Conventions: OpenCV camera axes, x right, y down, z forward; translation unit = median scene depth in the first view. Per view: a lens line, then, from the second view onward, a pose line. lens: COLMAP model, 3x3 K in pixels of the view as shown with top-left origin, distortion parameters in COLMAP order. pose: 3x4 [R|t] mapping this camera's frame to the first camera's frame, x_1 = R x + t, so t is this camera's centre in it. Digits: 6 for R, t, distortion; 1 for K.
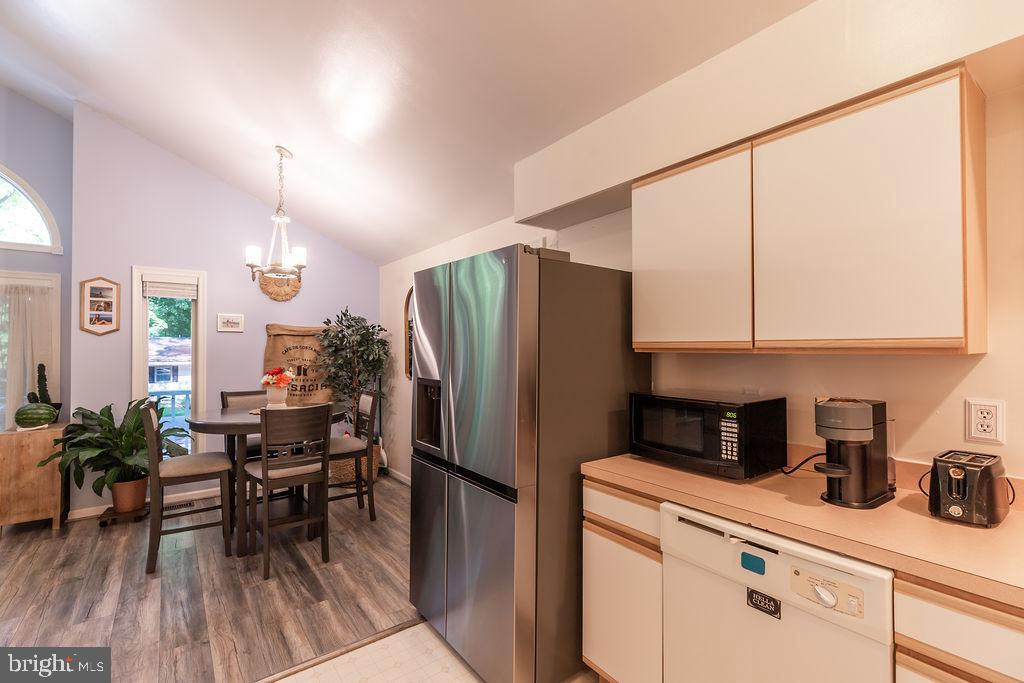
lens RADIAL K [[463.3, 0, 493.4], [0, 463.3, 341.3], [0, 0, 1]] dist [0.007396, -0.000447]
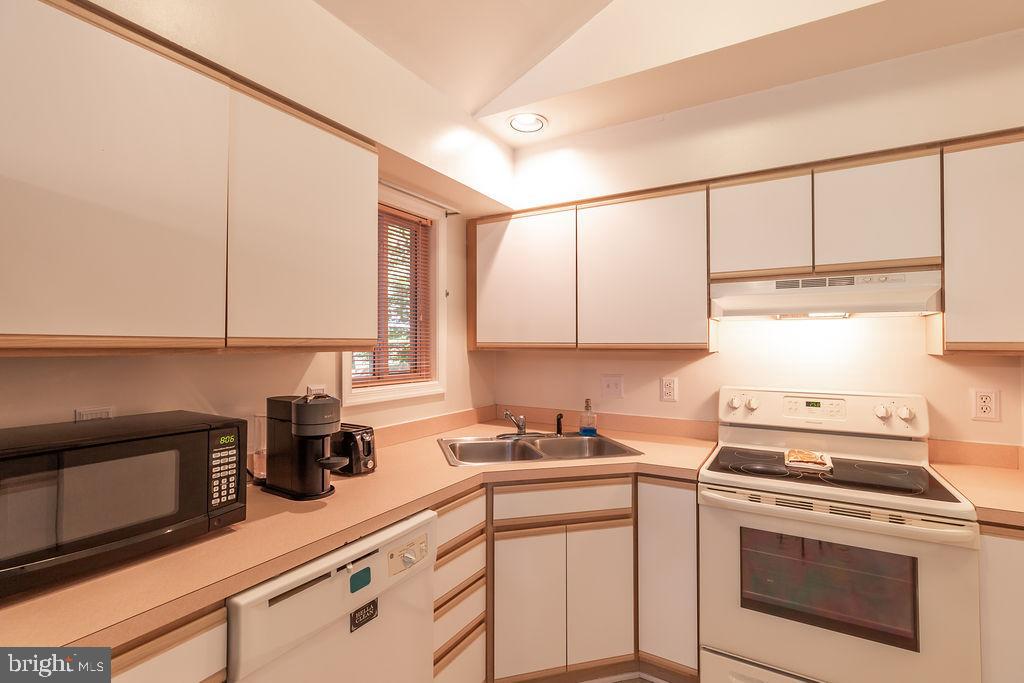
lens RADIAL K [[463.3, 0, 534.0], [0, 463.3, 337.6], [0, 0, 1]] dist [0.007396, -0.000447]
pose [[-0.438233, 0.019739, 0.898645, -0.158581], [-0.008503, 0.999623, -0.026104, 0.007286], [-0.898821, -0.019081, -0.437900, 0.408727]]
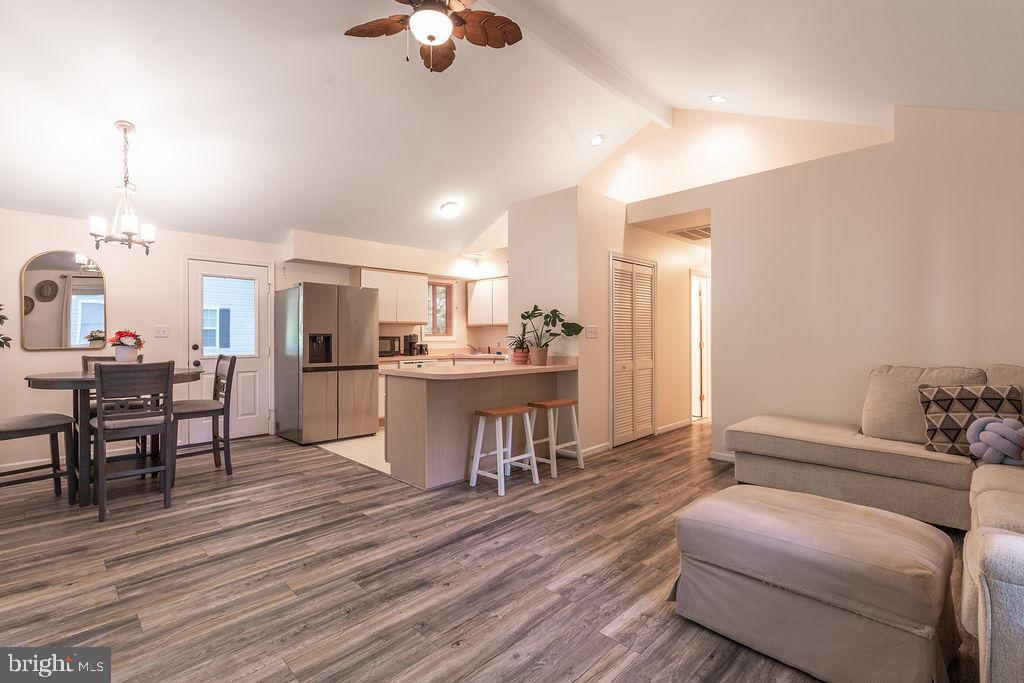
lens RADIAL K [[463.3, 0, 531.4], [0, 463.3, 340.0], [0, 0, 1]] dist [0.007396, -0.000447]
pose [[-0.195651, -0.003271, 0.980668, -1.671186], [-0.009779, 0.999951, 0.001384, 0.066206], [-0.980625, -0.009319, -0.195673, 0.296218]]
